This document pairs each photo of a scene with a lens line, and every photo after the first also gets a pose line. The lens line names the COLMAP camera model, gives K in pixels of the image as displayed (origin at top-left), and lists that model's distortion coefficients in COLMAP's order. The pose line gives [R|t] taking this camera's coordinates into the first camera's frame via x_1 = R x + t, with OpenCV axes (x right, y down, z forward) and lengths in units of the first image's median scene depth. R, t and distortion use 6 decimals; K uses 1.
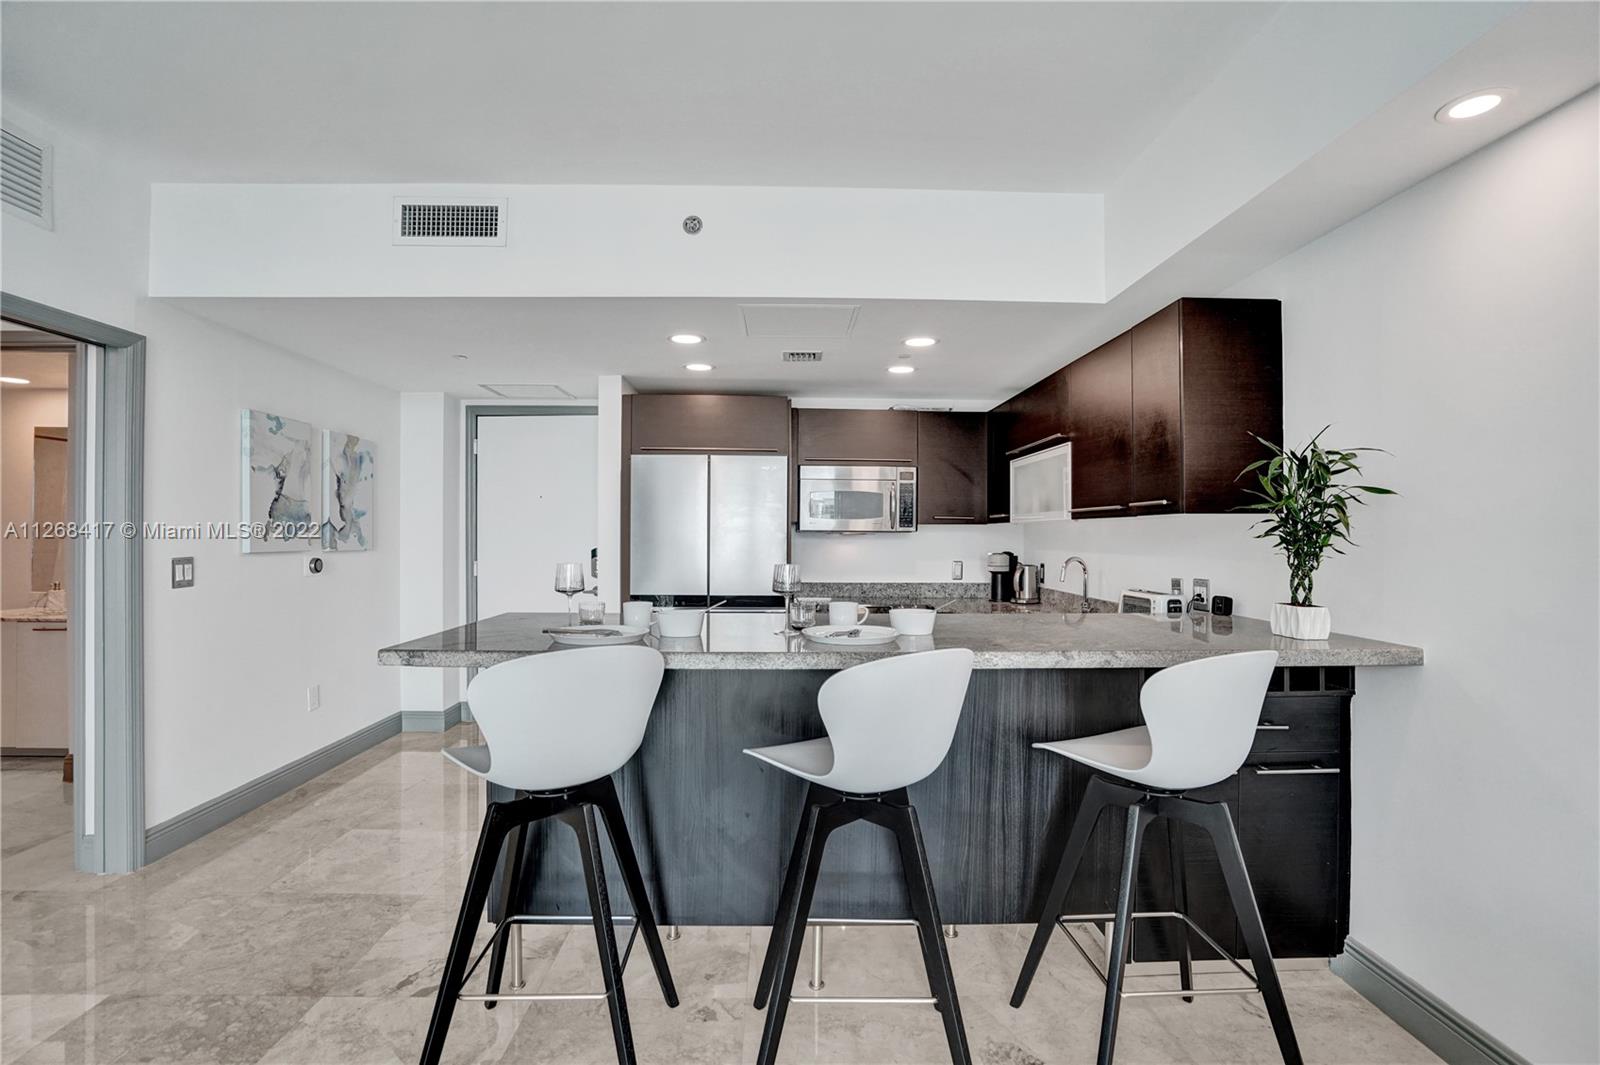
lens RADIAL K [[752.3, 0, 792.2], [0, 752.3, 533.6], [0, 0, 1]] dist [-0.057692, 0.021143]
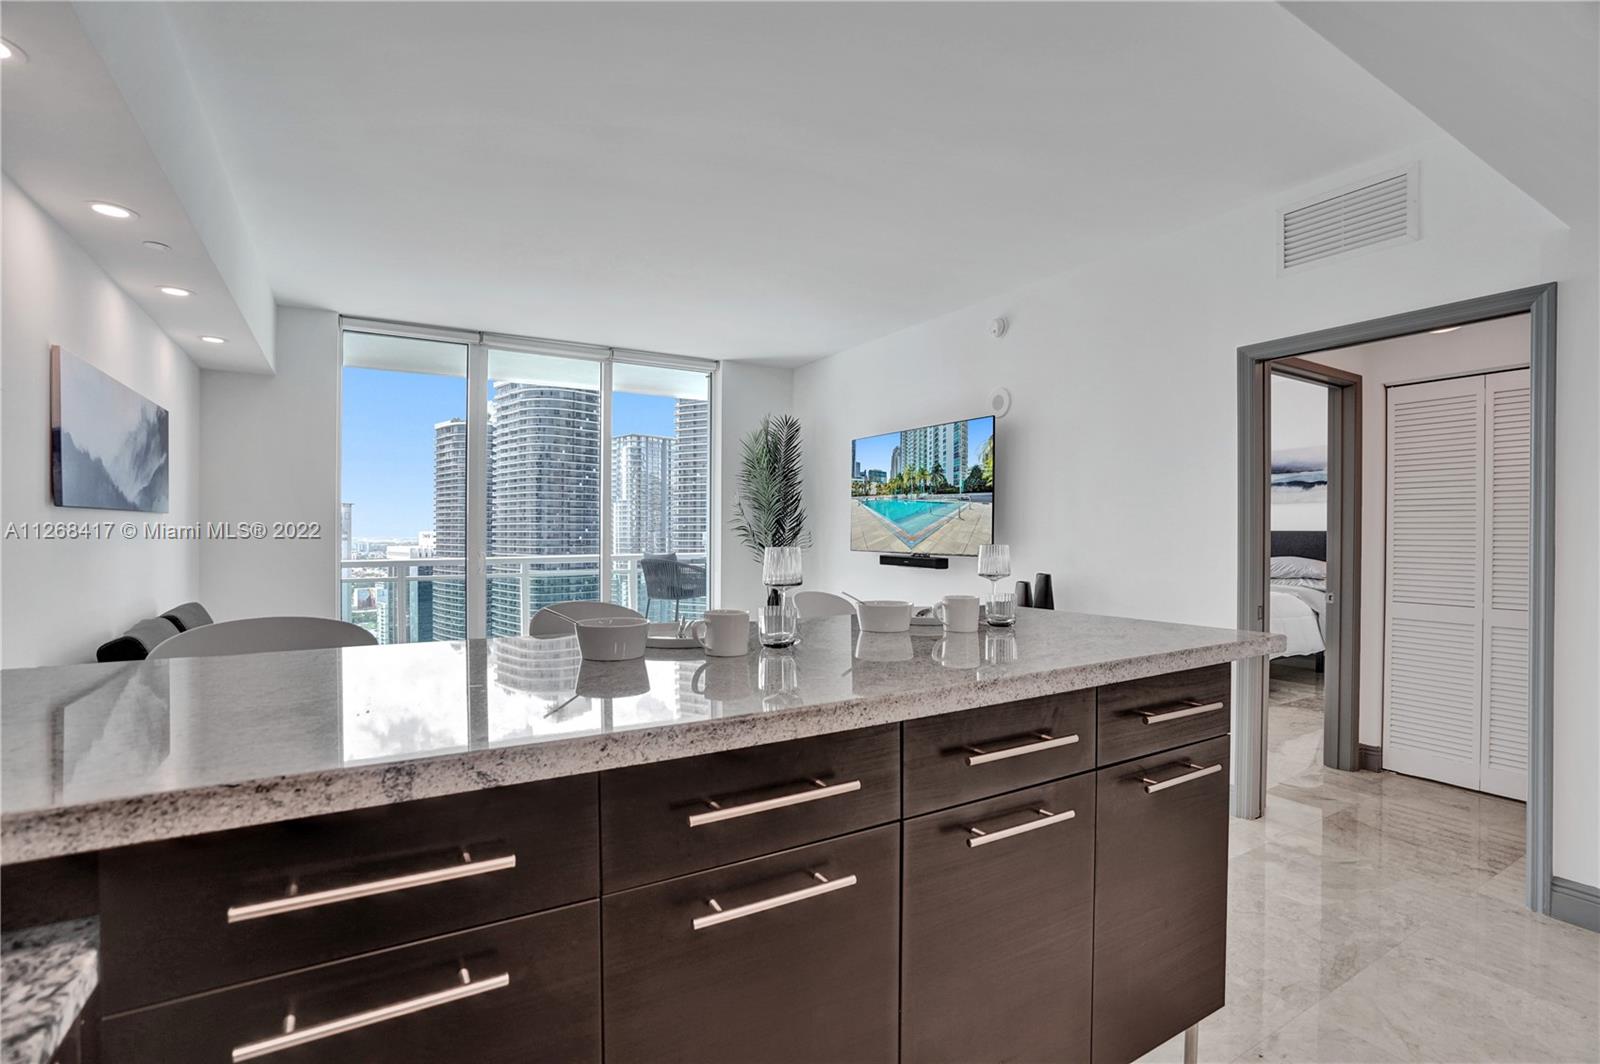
lens RADIAL K [[752.3, 0, 804.3], [0, 752.3, 533.7], [0, 0, 1]] dist [-0.057692, 0.021143]
pose [[-0.865332, -0.005048, -0.501173, 0.256422], [-0.004450, 0.999987, -0.002388, 0.022949], [0.501179, 0.000164, -0.865344, 1.235033]]
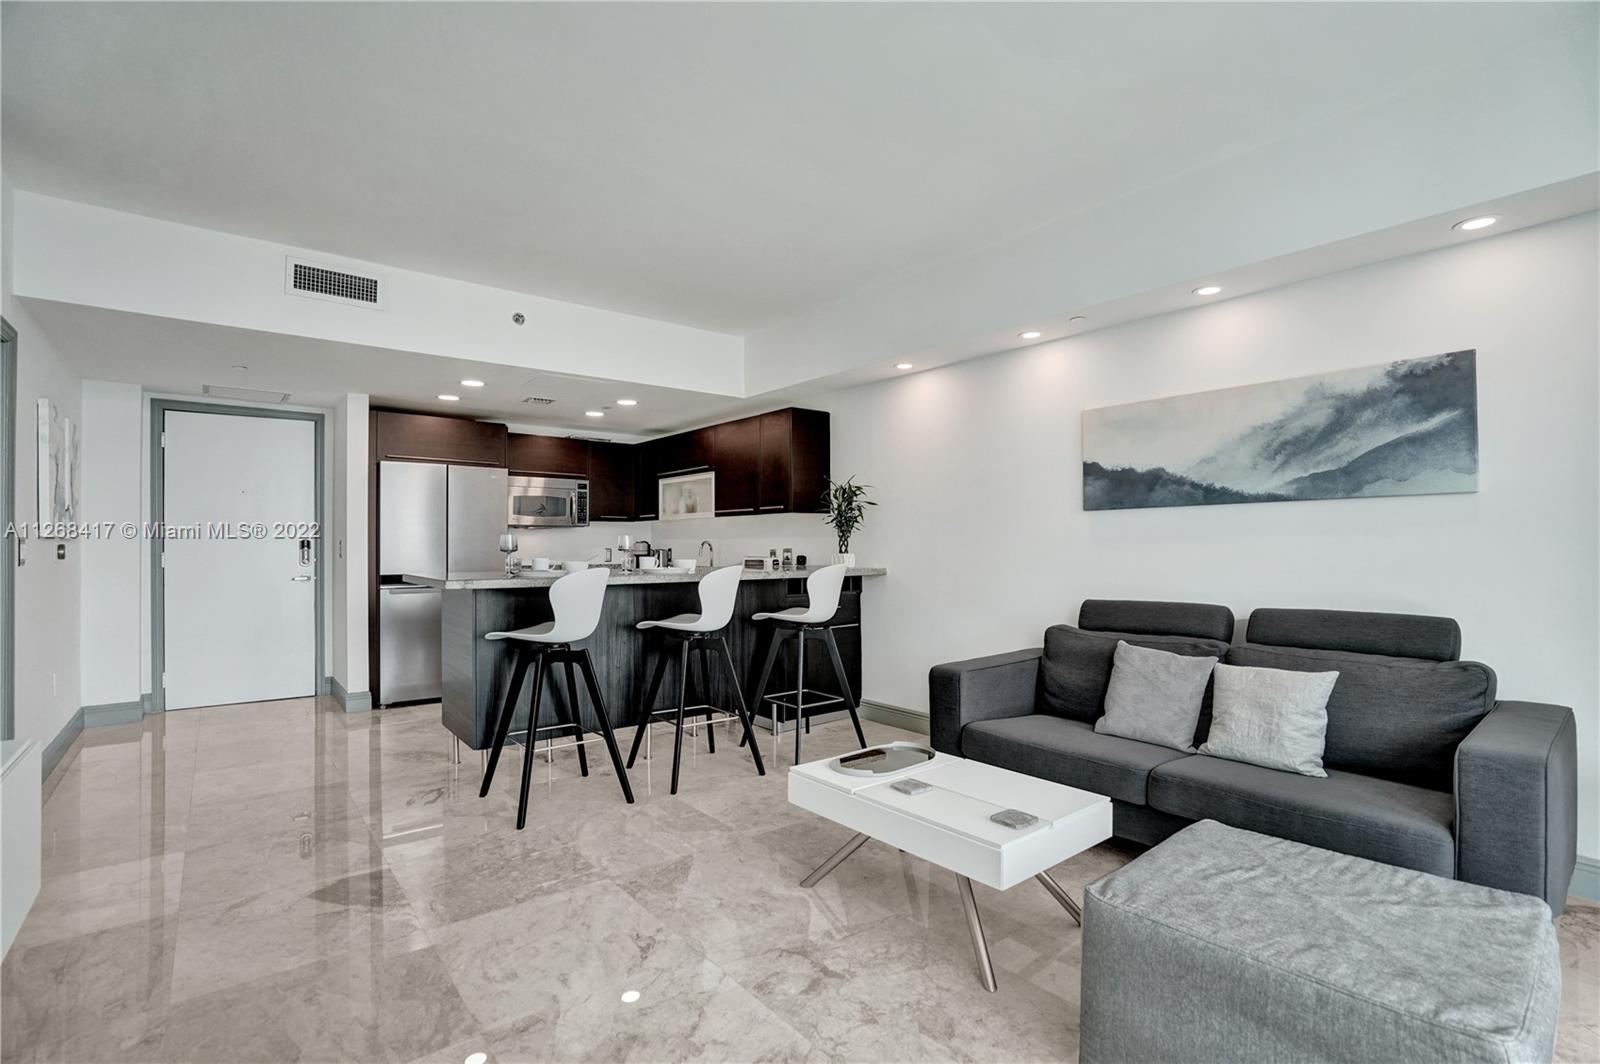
lens RADIAL K [[752.3, 0, 790.0], [0, 752.3, 530.8], [0, 0, 1]] dist [-0.057692, 0.021143]
pose [[0.798198, 0.006126, 0.602364, -0.600047], [0.004411, 0.999862, -0.016013, 0.046704], [-0.602379, 0.015439, 0.798061, -0.540766]]
